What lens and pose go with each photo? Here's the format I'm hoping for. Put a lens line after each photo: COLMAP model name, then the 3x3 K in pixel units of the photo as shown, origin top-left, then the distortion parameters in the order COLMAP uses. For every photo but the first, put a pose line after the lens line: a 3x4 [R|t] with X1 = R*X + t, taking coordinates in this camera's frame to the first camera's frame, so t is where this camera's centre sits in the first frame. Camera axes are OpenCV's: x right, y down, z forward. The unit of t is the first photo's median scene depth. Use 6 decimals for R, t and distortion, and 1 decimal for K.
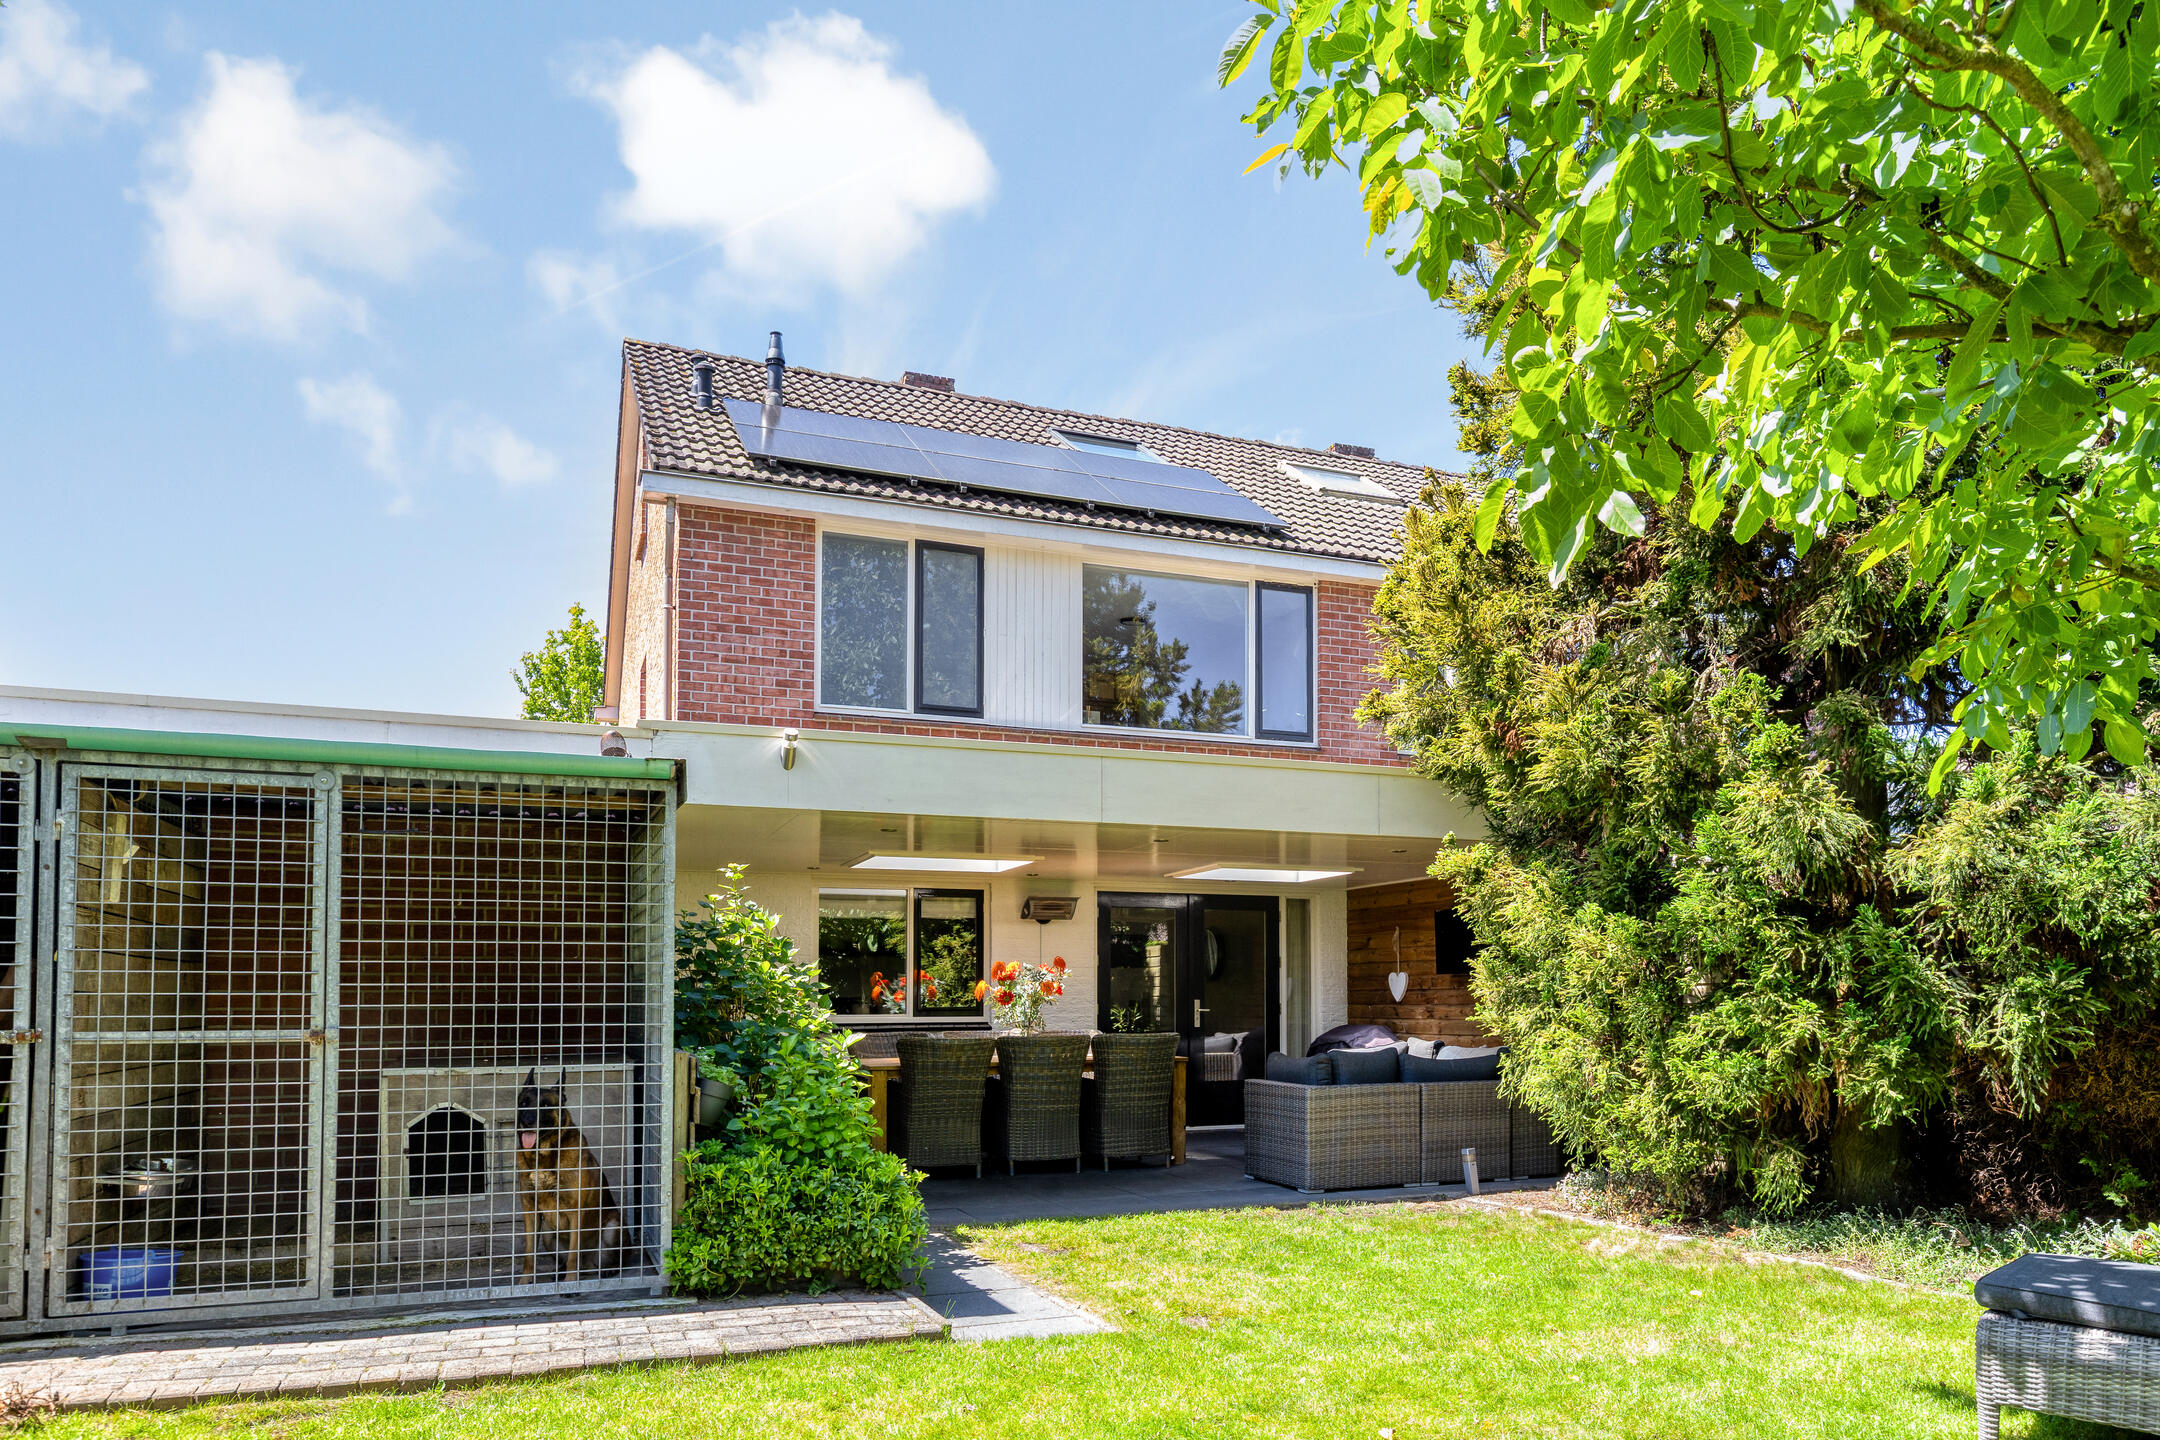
lens RADIAL K [[1475.0, 0, 1080.3], [0, 1475.0, 949.3], [0, 0, 1]] dist [-0.004428, -0.001065]
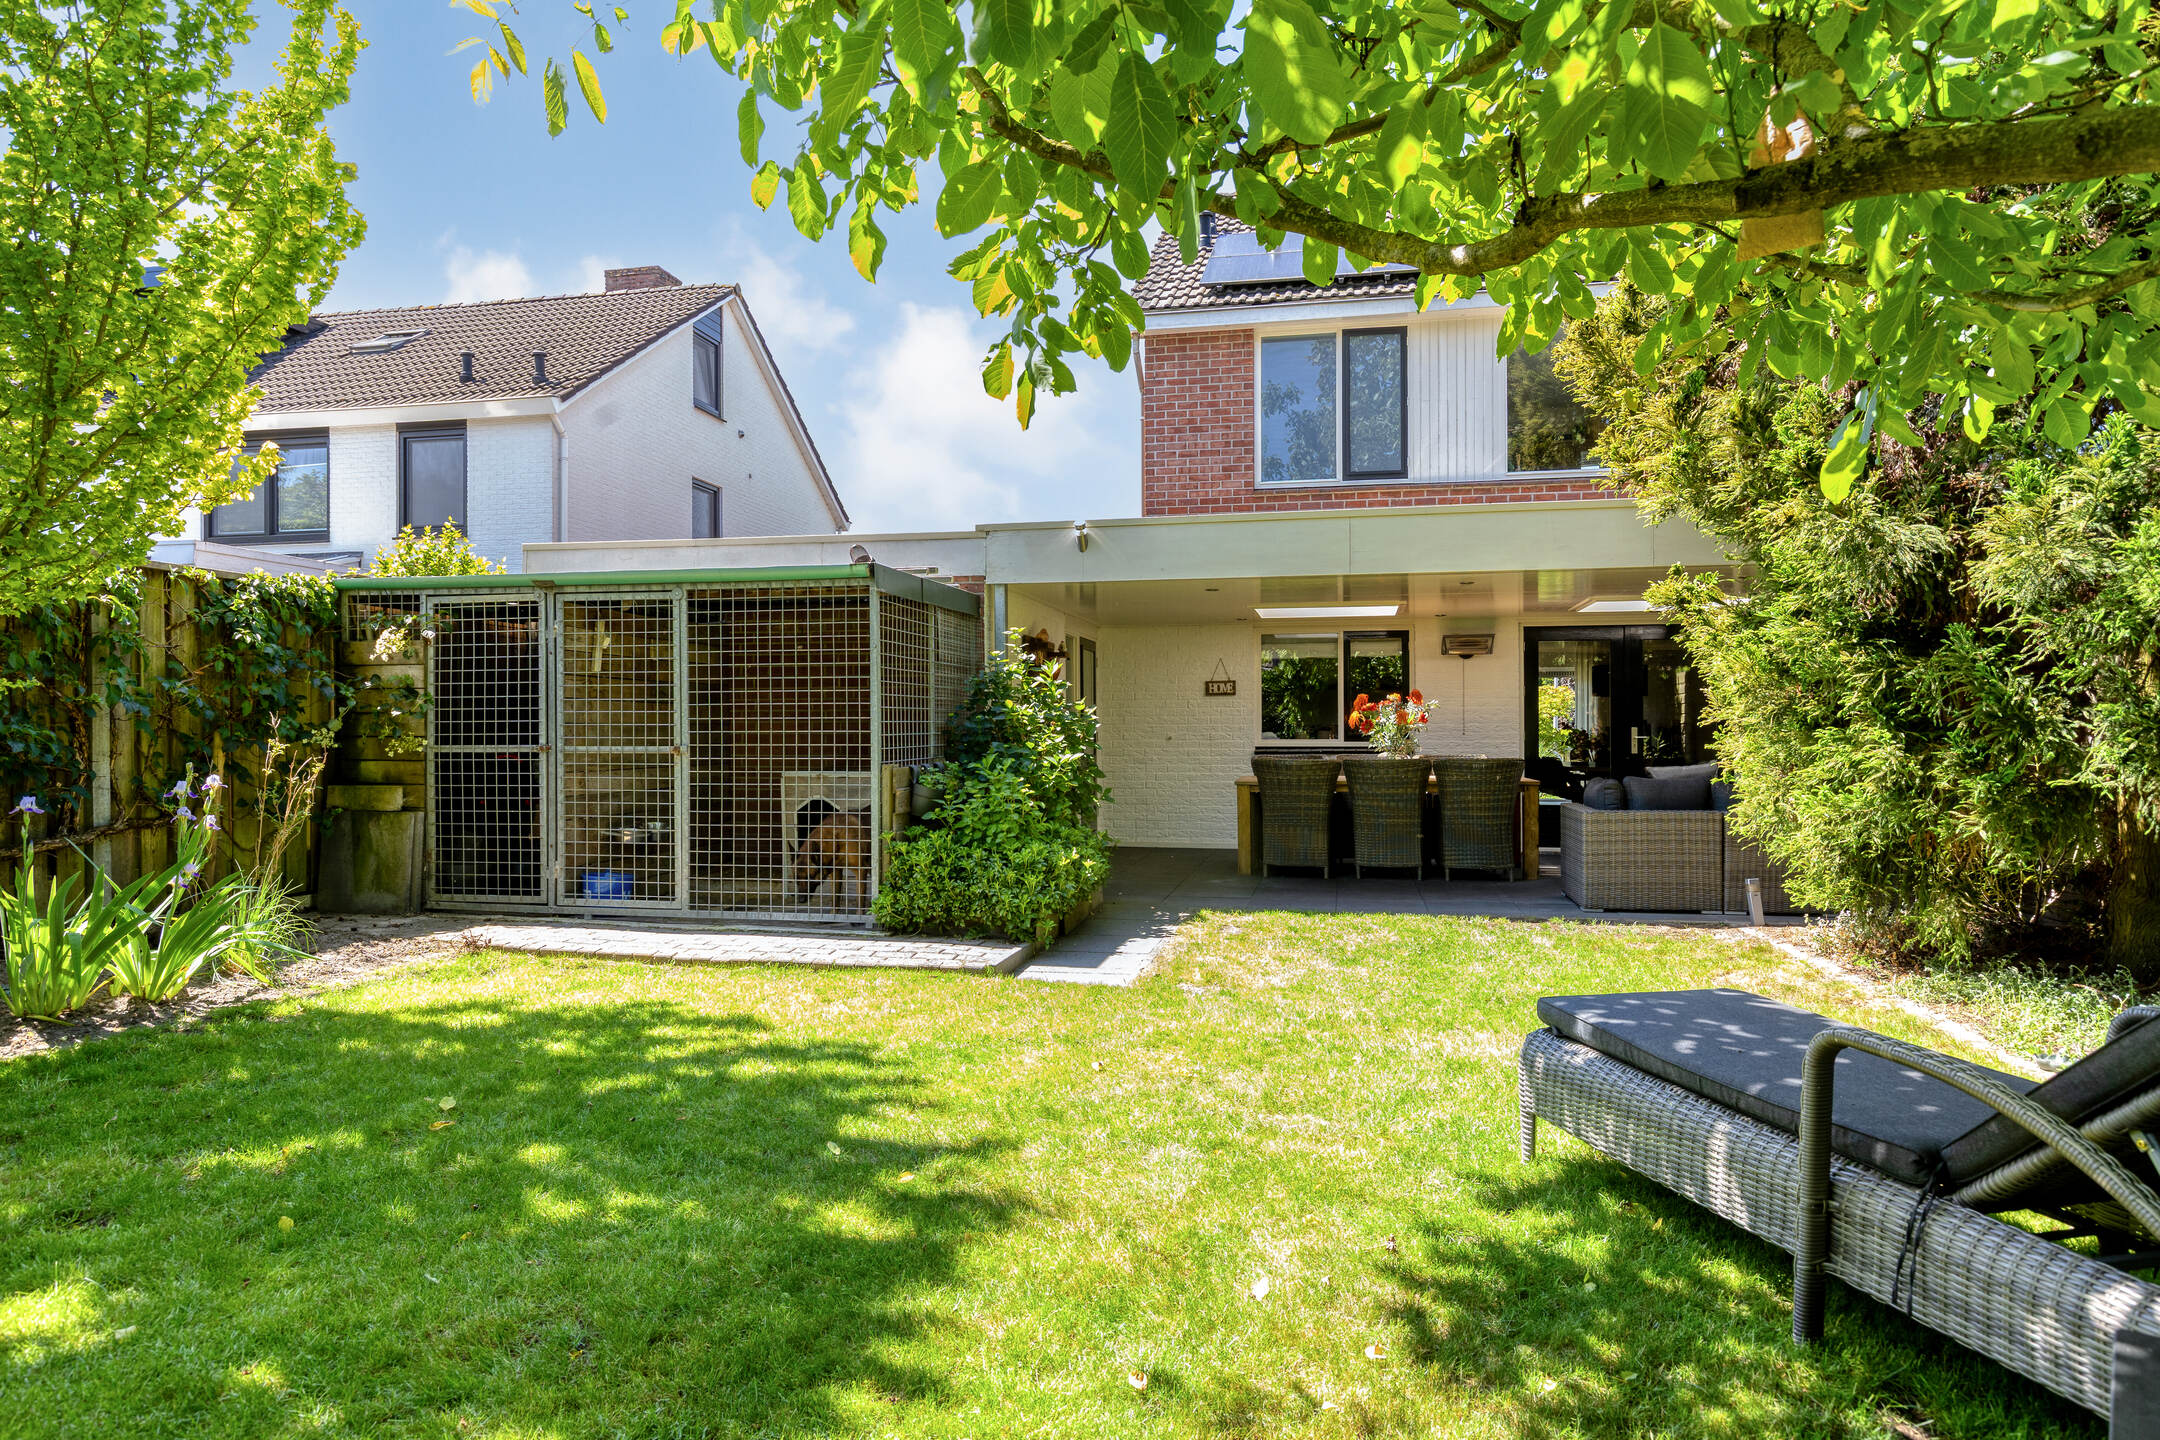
lens RADIAL K [[1312.7, 0, 1080.0], [0, 1312.7, 720.0], [0, 0, 1]] dist [0.003449, -0.000025]
pose [[0.825054, -0.000949, -0.565053, 0.626650], [0.019042, 0.999477, 0.026125, -0.003958], [0.564733, -0.032314, 0.824641, 0.043289]]
